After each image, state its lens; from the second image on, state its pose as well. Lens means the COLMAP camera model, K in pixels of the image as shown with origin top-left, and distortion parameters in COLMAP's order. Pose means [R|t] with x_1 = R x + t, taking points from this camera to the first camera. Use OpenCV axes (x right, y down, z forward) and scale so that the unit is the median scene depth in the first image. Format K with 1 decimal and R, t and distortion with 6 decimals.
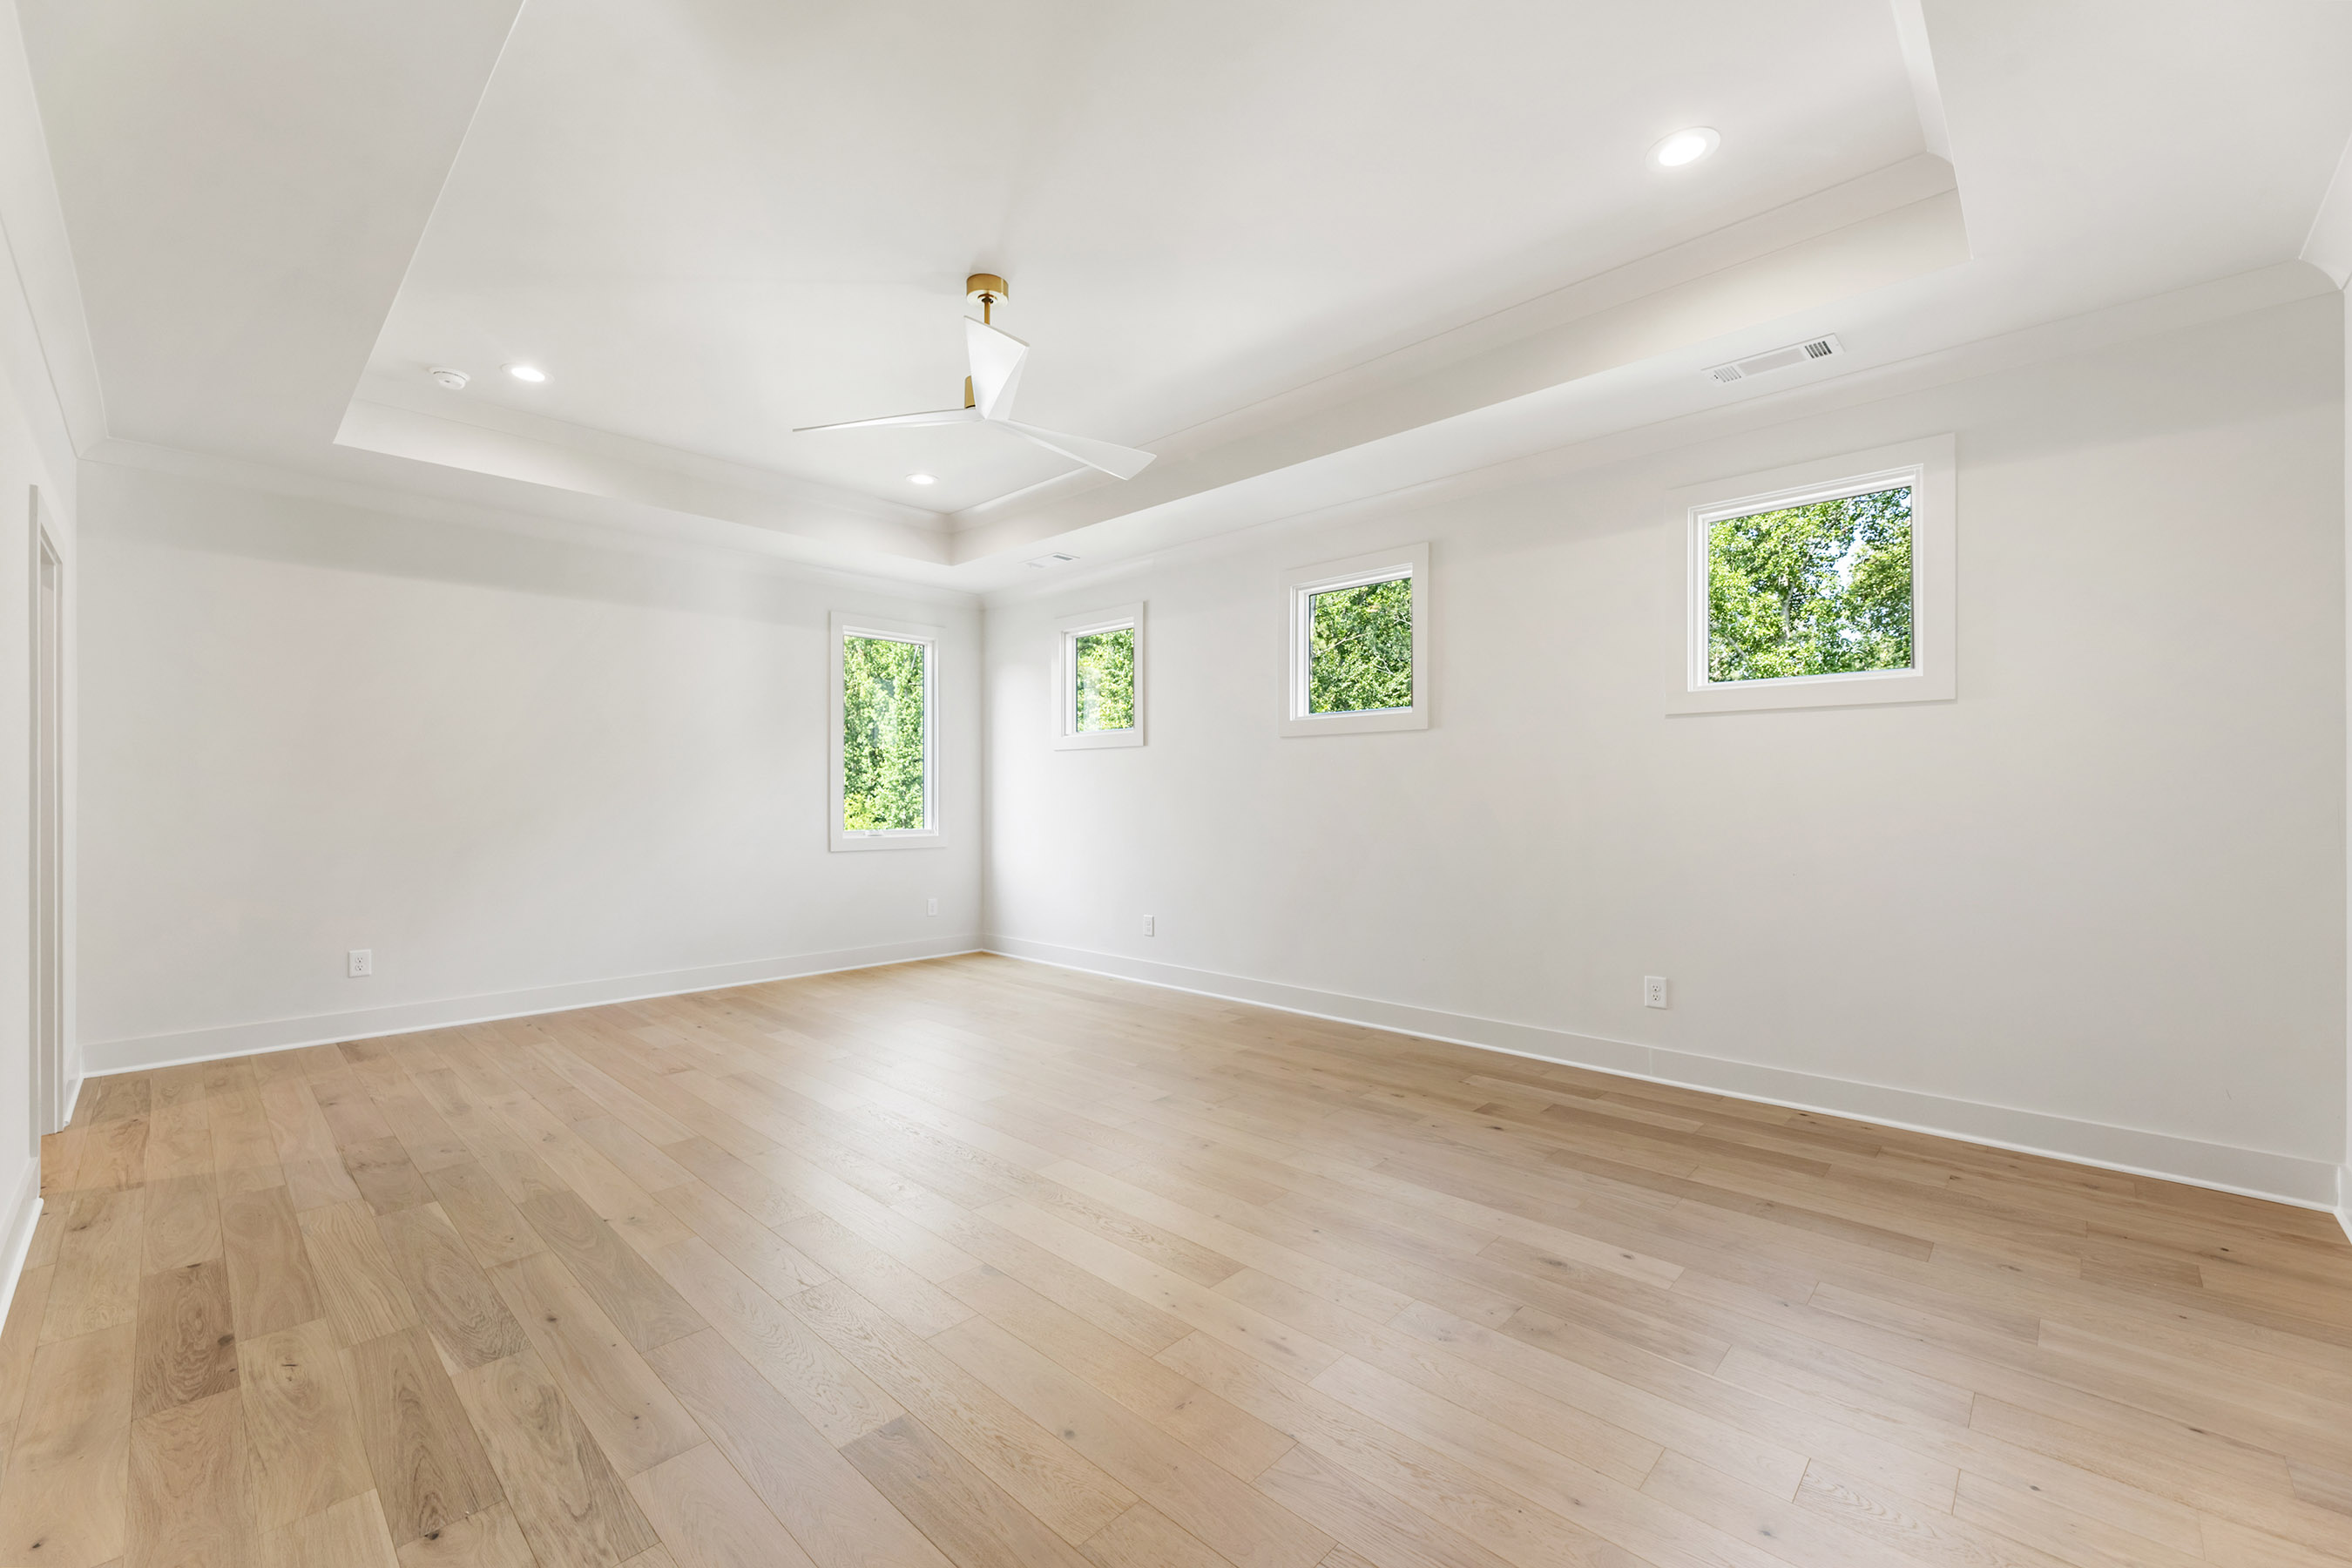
lens RADIAL K [[948.6, 0, 1168.5], [0, 948.6, 798.0], [0, 0, 1]] dist [0.000778, 0.000128]
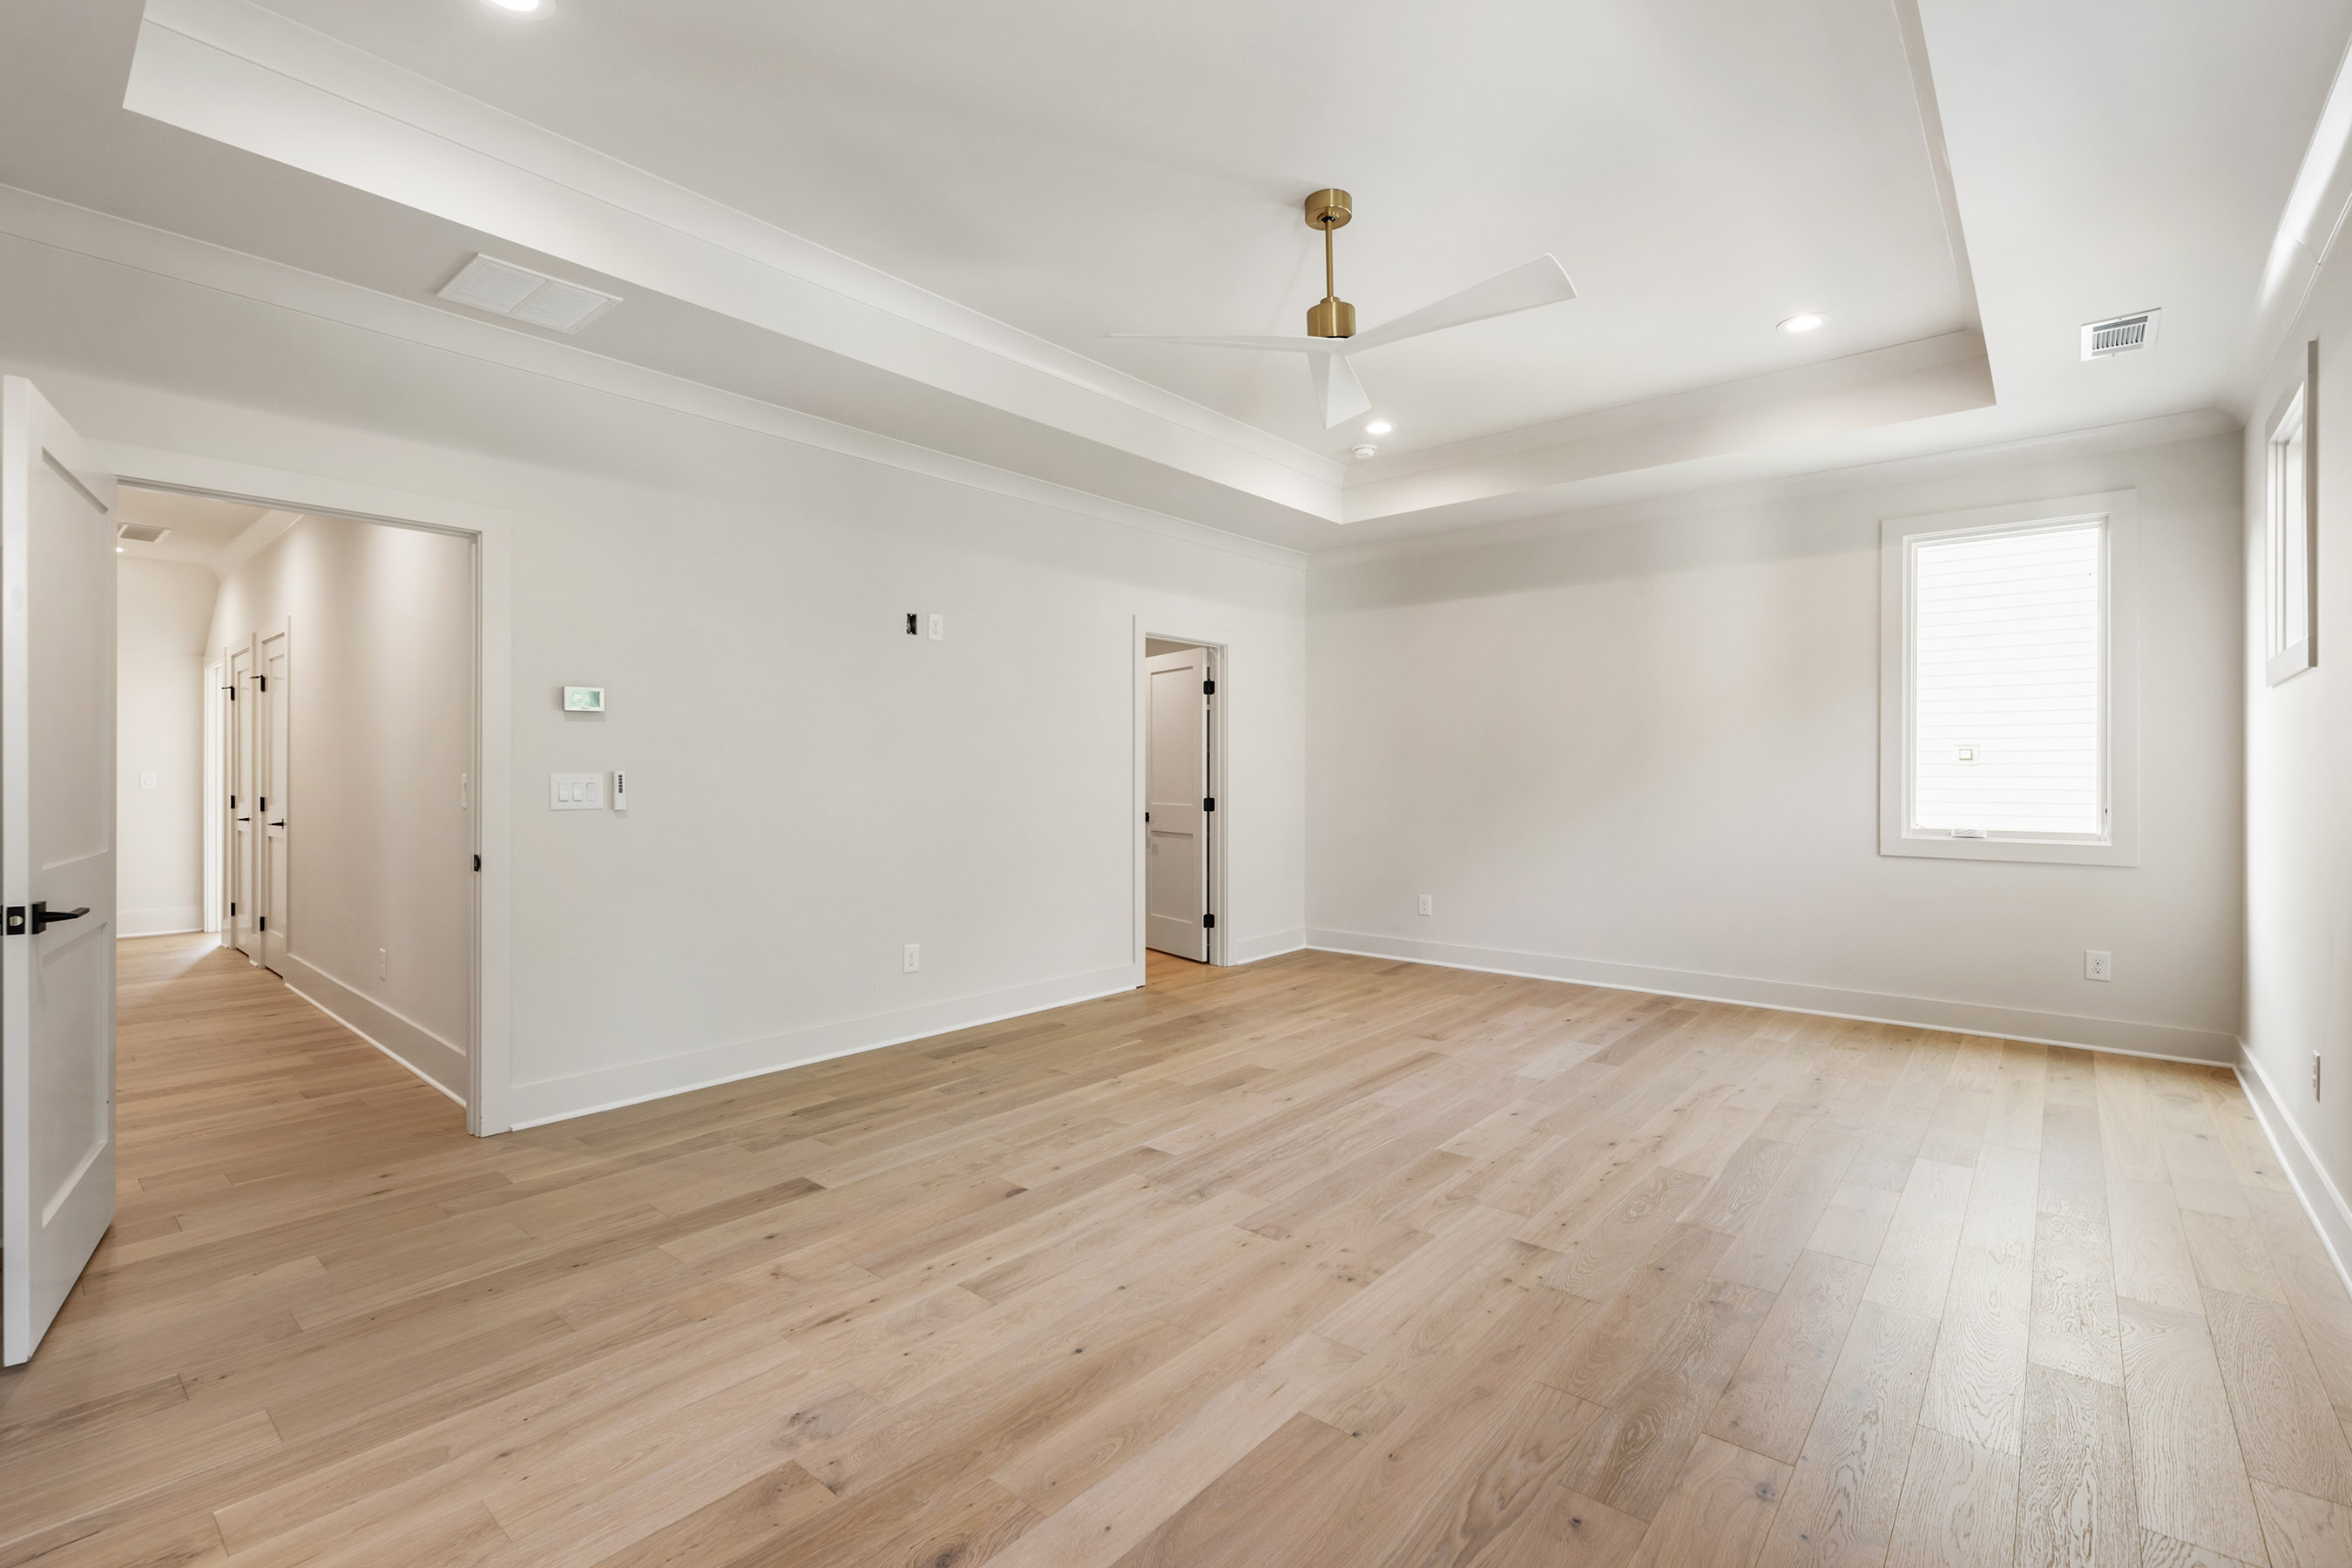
lens RADIAL K [[1052.2, 0, 1171.1], [0, 1052.2, 775.1], [0, 0, 1]] dist [-0.000718, -0.000261]
pose [[0.053119, 0.003750, -0.998581, 0.807379], [-0.002096, 0.999991, 0.003644, -0.010941], [0.998586, 0.001899, 0.053126, 0.822057]]
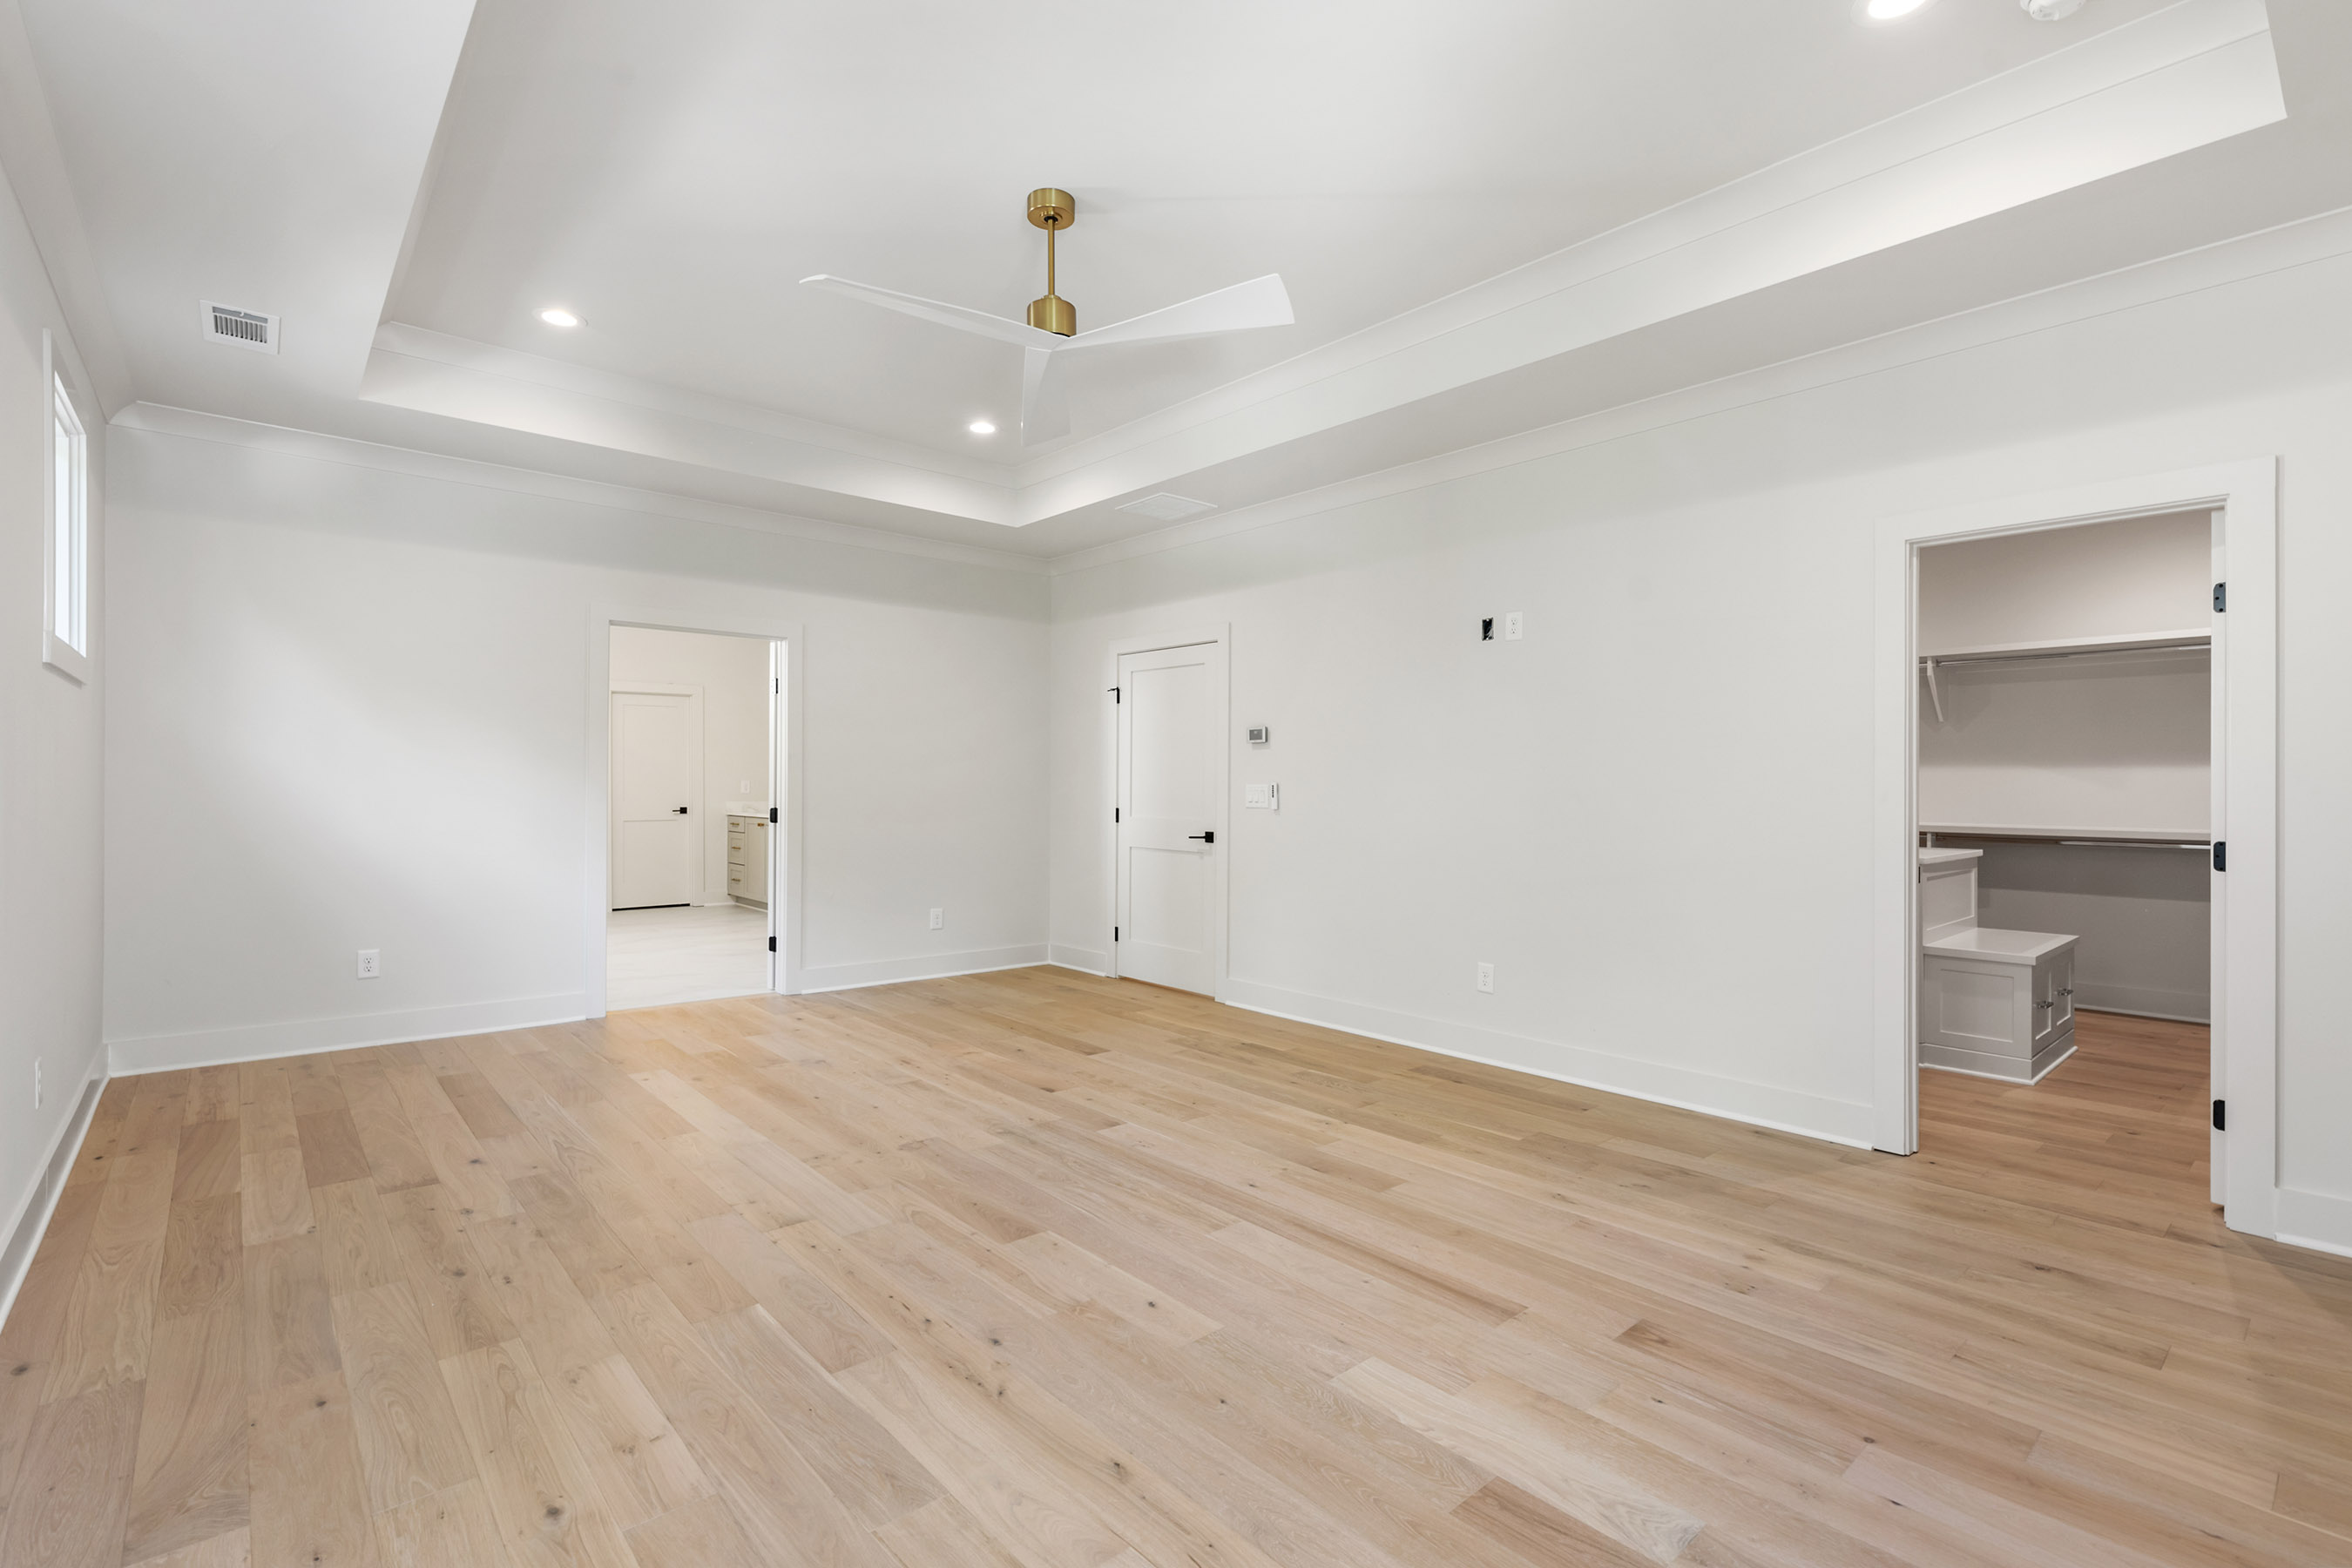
lens RADIAL K [[1071.6, 0, 1176.0], [0, 1071.6, 784.0], [0, 0, 1]] dist [-0.013046, -0.000167]
pose [[-0.996119, -0.004564, 0.087896, -0.404023], [-0.004651, 0.999989, -0.000779, -0.005499], [-0.087892, -0.001185, -0.996129, 2.014537]]
